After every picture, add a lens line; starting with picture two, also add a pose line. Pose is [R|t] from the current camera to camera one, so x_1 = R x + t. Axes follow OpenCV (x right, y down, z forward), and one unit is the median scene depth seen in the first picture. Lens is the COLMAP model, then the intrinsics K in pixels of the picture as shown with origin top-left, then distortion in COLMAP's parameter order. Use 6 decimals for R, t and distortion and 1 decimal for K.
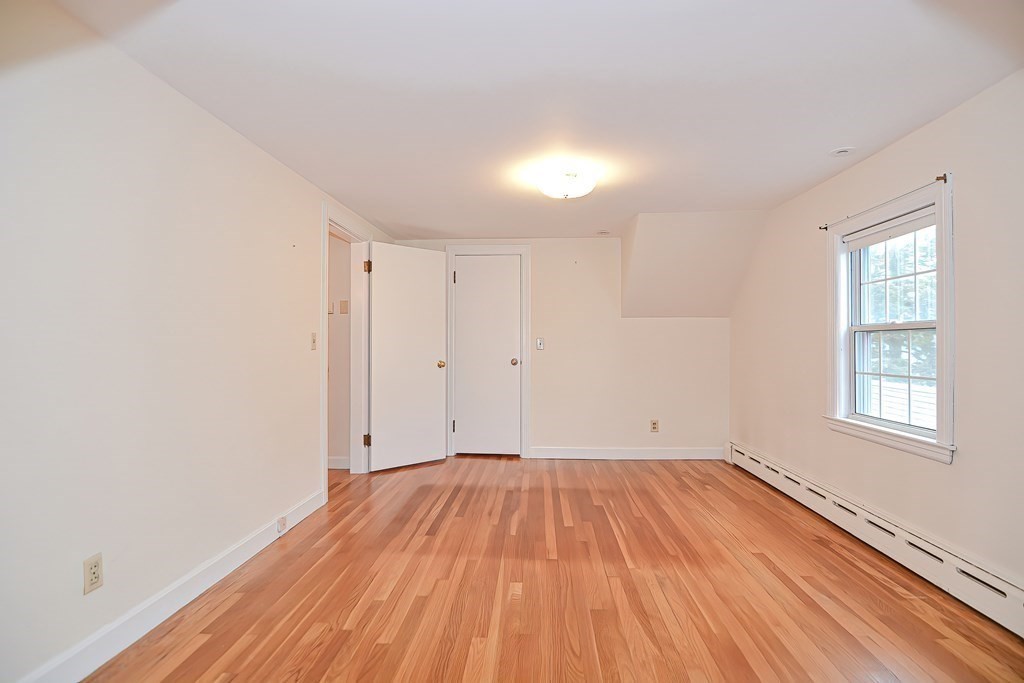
lens RADIAL K [[495.4, 0, 507.8], [0, 495.4, 336.2], [0, 0, 1]] dist [-0.005924, -0.009378]
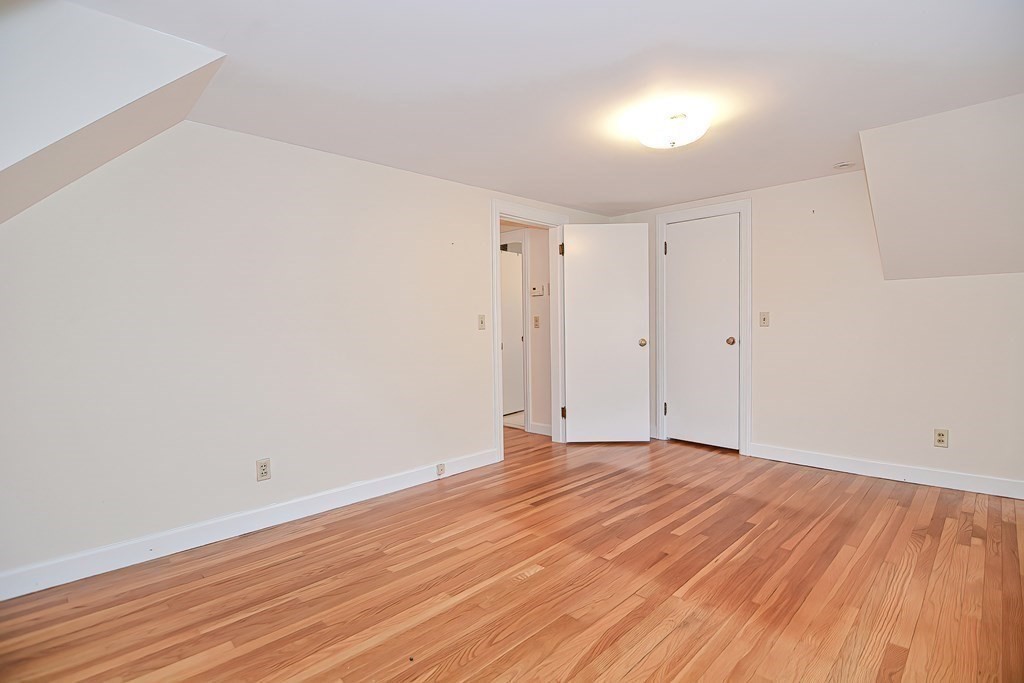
lens RADIAL K [[495.4, 0, 506.2], [0, 495.4, 337.3], [0, 0, 1]] dist [-0.005924, -0.009378]
pose [[0.747139, 0.007101, -0.664629, 0.524453], [0.028137, 0.998709, 0.042301, -0.001714], [0.664072, -0.050306, 0.745975, 0.202247]]
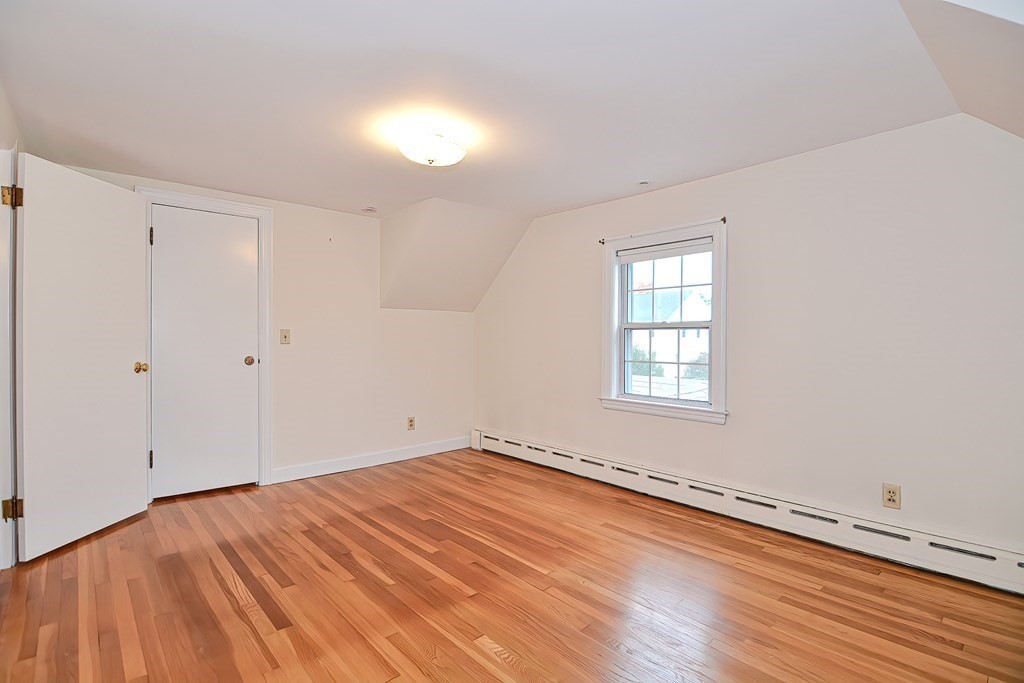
lens RADIAL K [[495.4, 0, 509.2], [0, 495.4, 333.9], [0, 0, 1]] dist [-0.005924, -0.009378]
pose [[0.706266, 0.007418, 0.707908, -0.435731], [-0.016036, 0.999856, 0.005521, 0.002188], [-0.707765, -0.015251, 0.706283, 0.346696]]
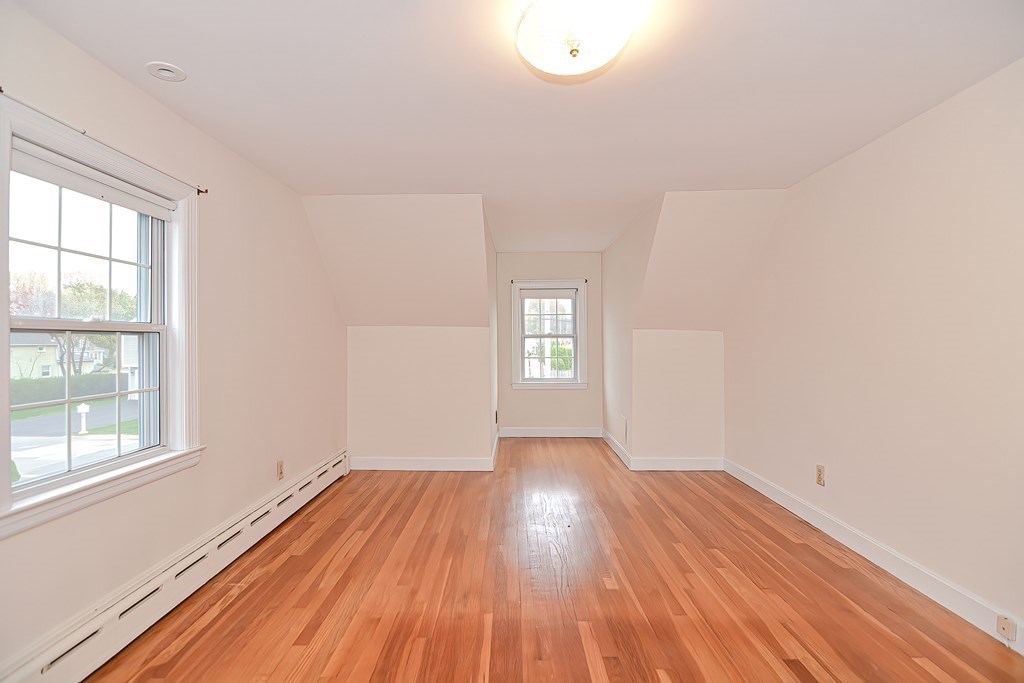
lens RADIAL K [[495.4, 0, 512.0], [0, 495.4, 340.5], [0, 0, 1]] dist [-0.005924, -0.009378]
pose [[-0.997723, 0.002292, -0.067407, 0.240599], [0.003639, 0.999796, -0.019867, 0.017028], [0.067348, -0.020067, -0.997528, 1.676212]]
